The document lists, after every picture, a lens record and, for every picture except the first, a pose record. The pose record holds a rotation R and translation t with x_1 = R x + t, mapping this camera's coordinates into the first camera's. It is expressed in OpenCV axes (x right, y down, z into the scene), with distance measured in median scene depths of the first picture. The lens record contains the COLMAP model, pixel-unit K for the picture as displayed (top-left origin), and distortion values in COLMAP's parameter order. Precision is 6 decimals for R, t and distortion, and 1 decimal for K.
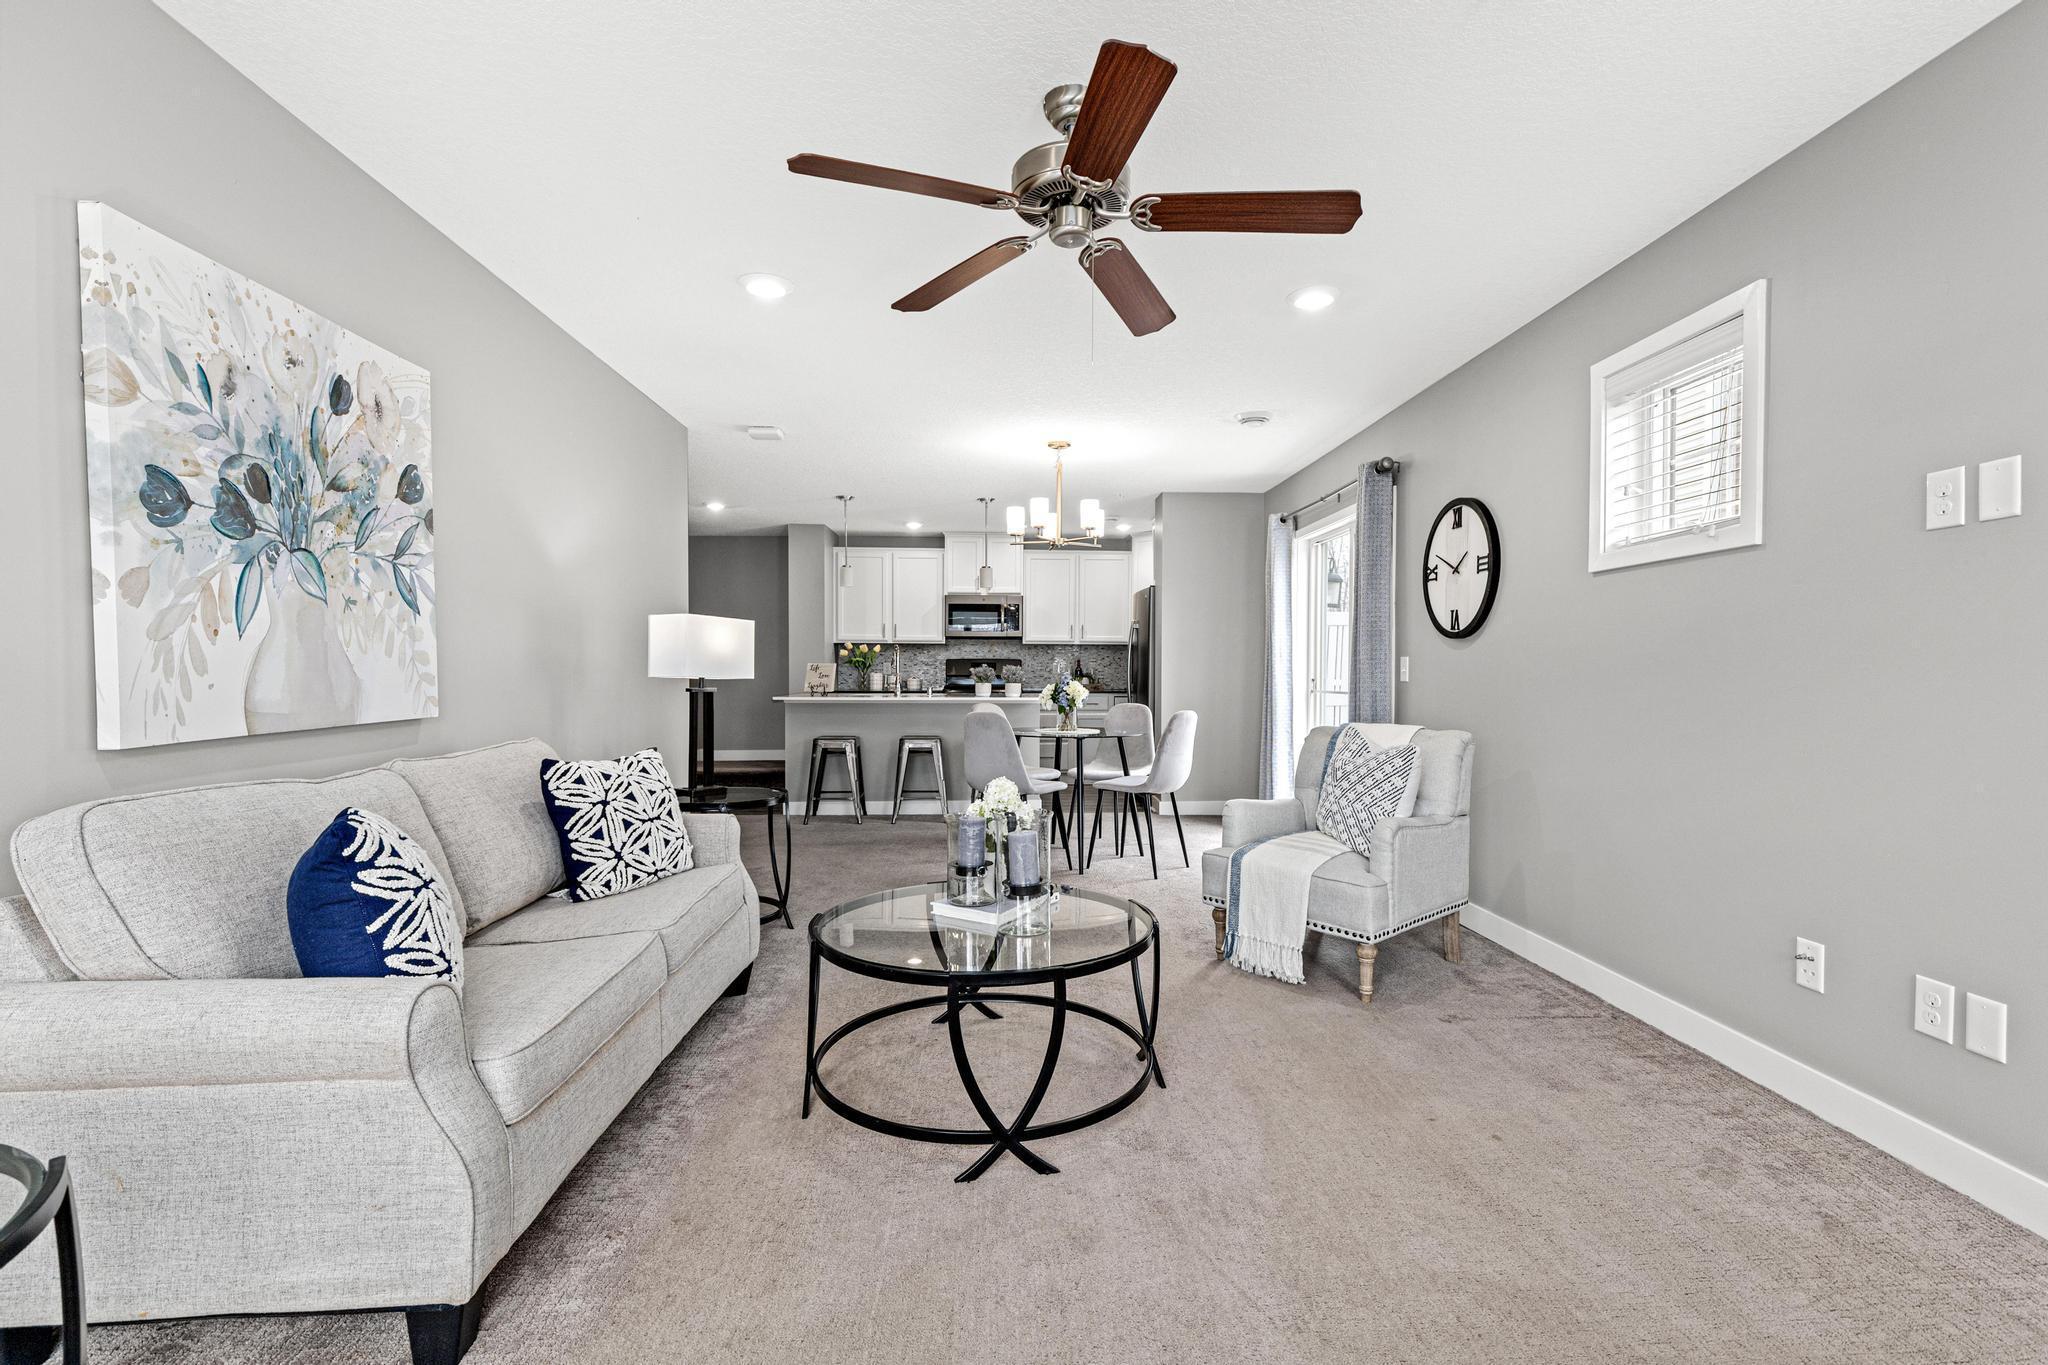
lens RADIAL K [[934.6, 0, 1031.0], [0, 934.6, 685.9], [0, 0, 1]] dist [0.003645, 0.000058]
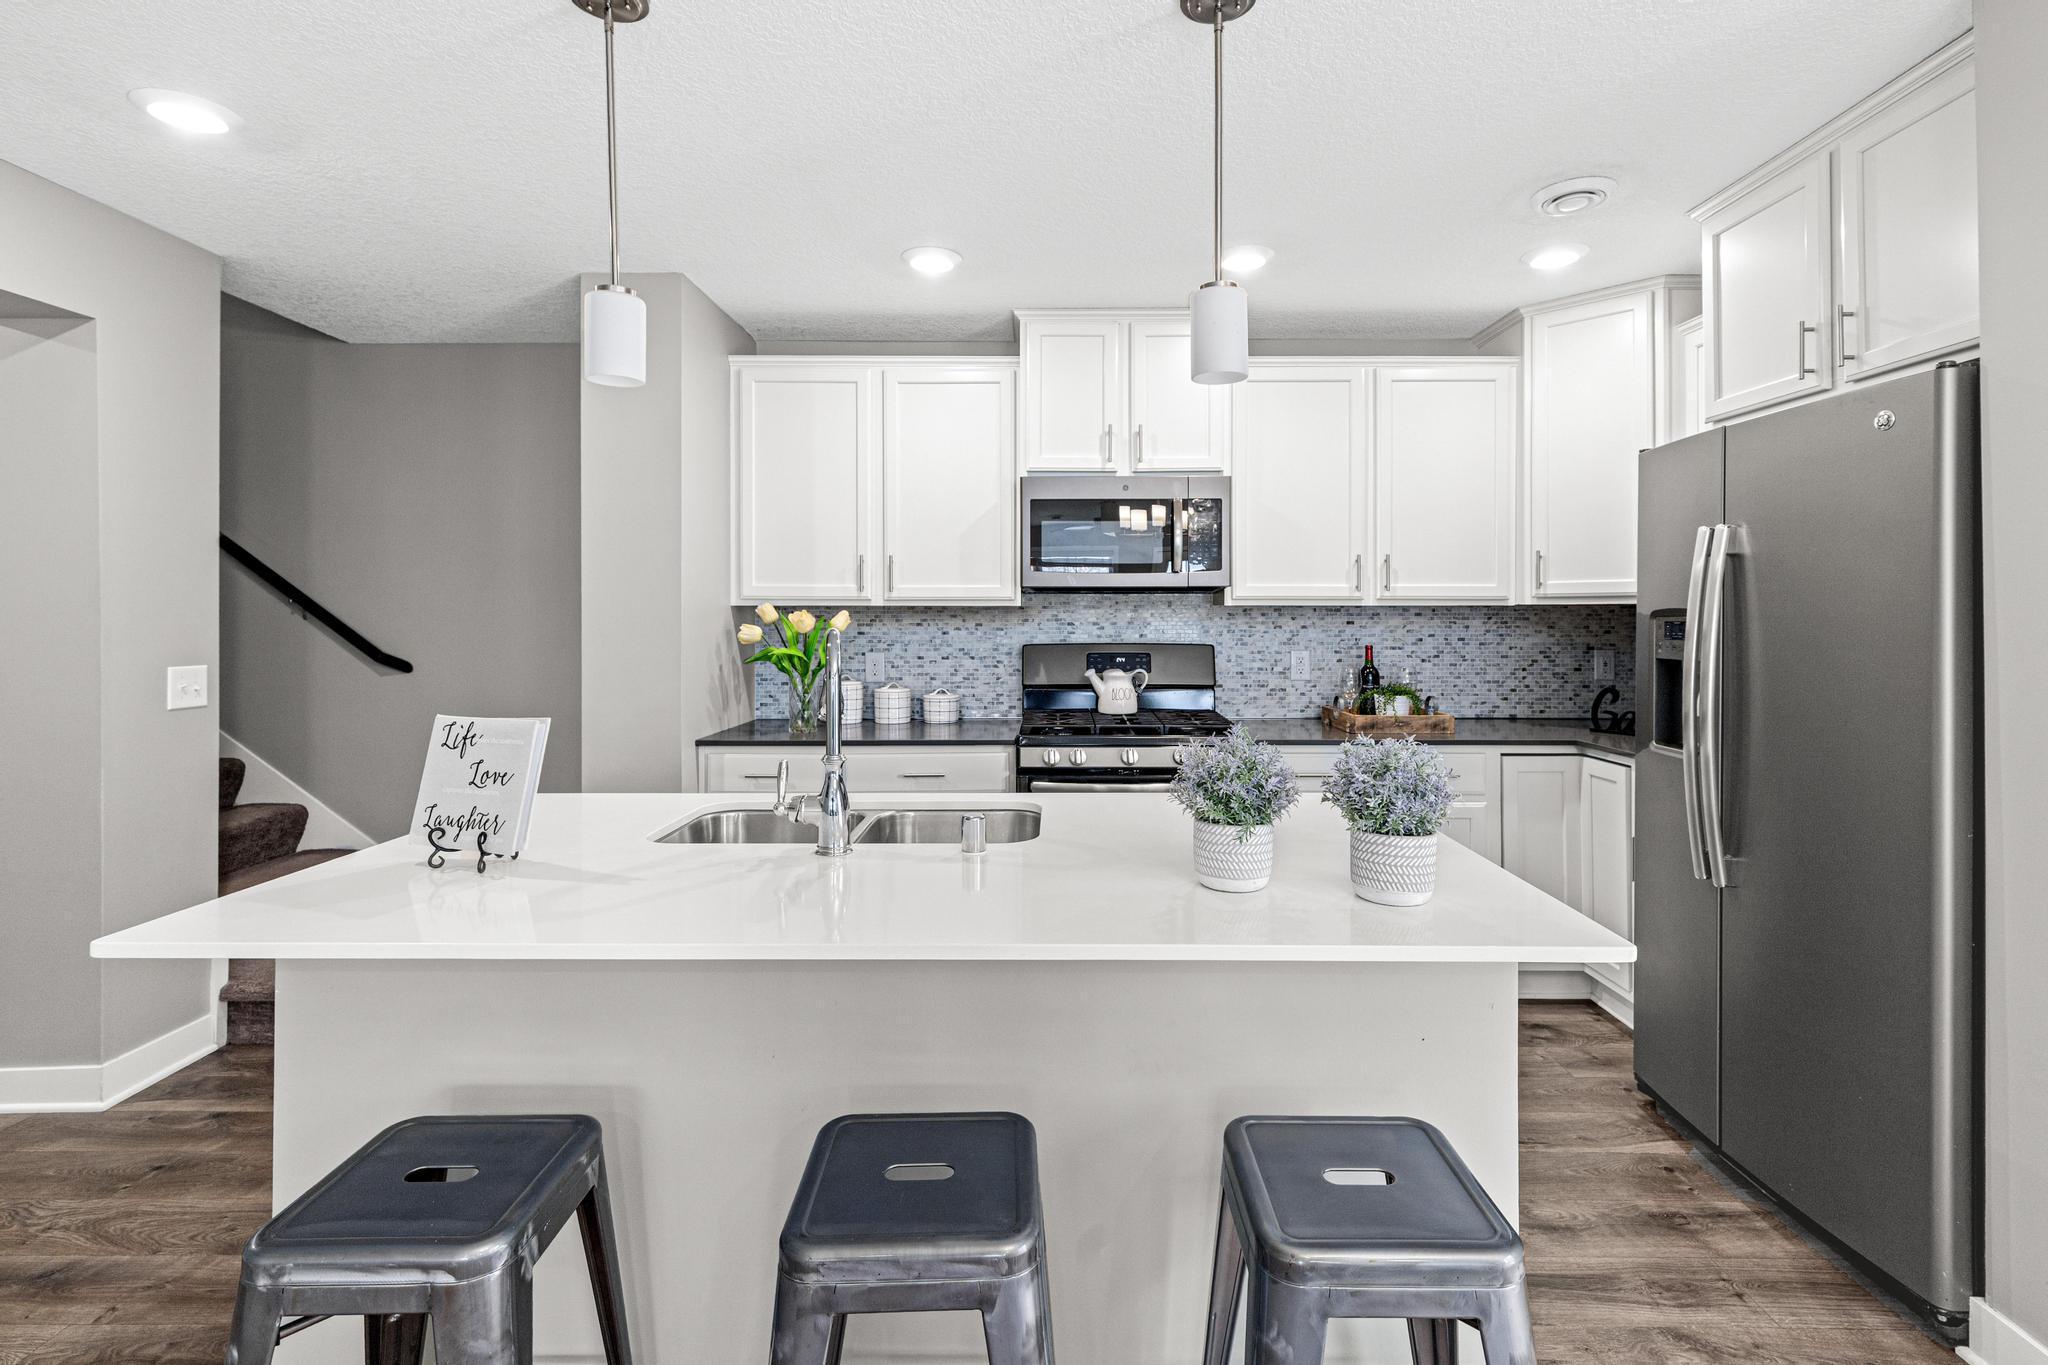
lens RADIAL K [[944.8, 0, 1038.3], [0, 944.8, 614.2], [0, 0, 1]] dist [0.001509, -0.000455]
pose [[0.998734, -0.004150, -0.050122, -0.232742], [0.003181, 0.999807, -0.019396, -0.121576], [0.050193, 0.019212, 0.998555, 2.181790]]
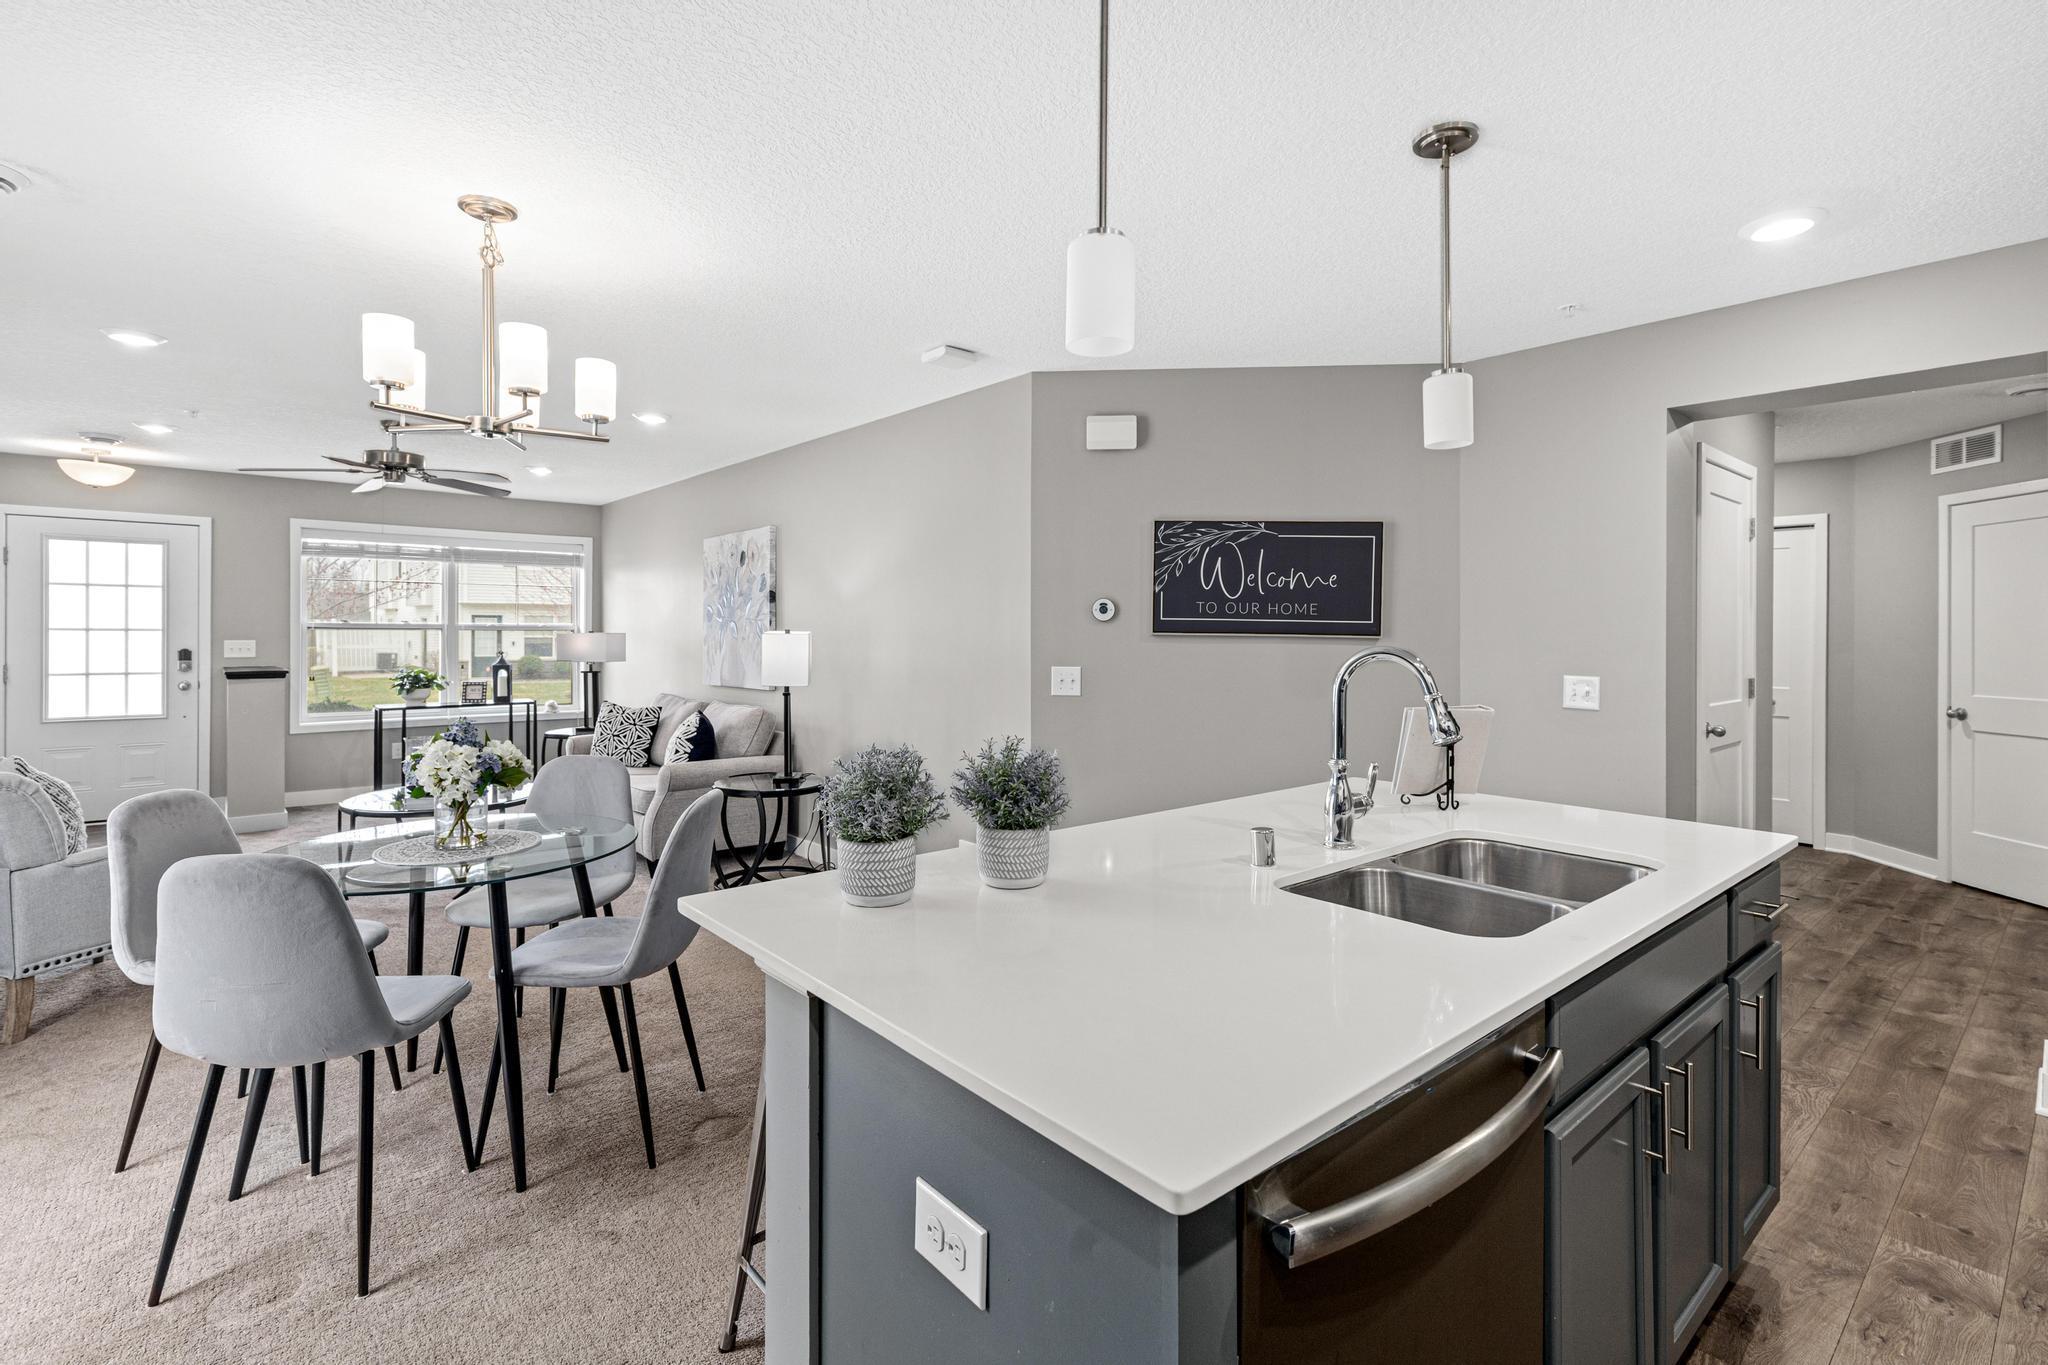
lens RADIAL K [[944.6, 0, 1041.1], [0, 944.6, 631.7], [0, 0, 1]] dist [0.003263, 0.001331]
pose [[-0.772732, -0.007598, -0.634687, 0.251251], [-0.018518, 0.999773, 0.010578, -0.141466], [0.634463, 0.019927, -0.772697, 3.252146]]
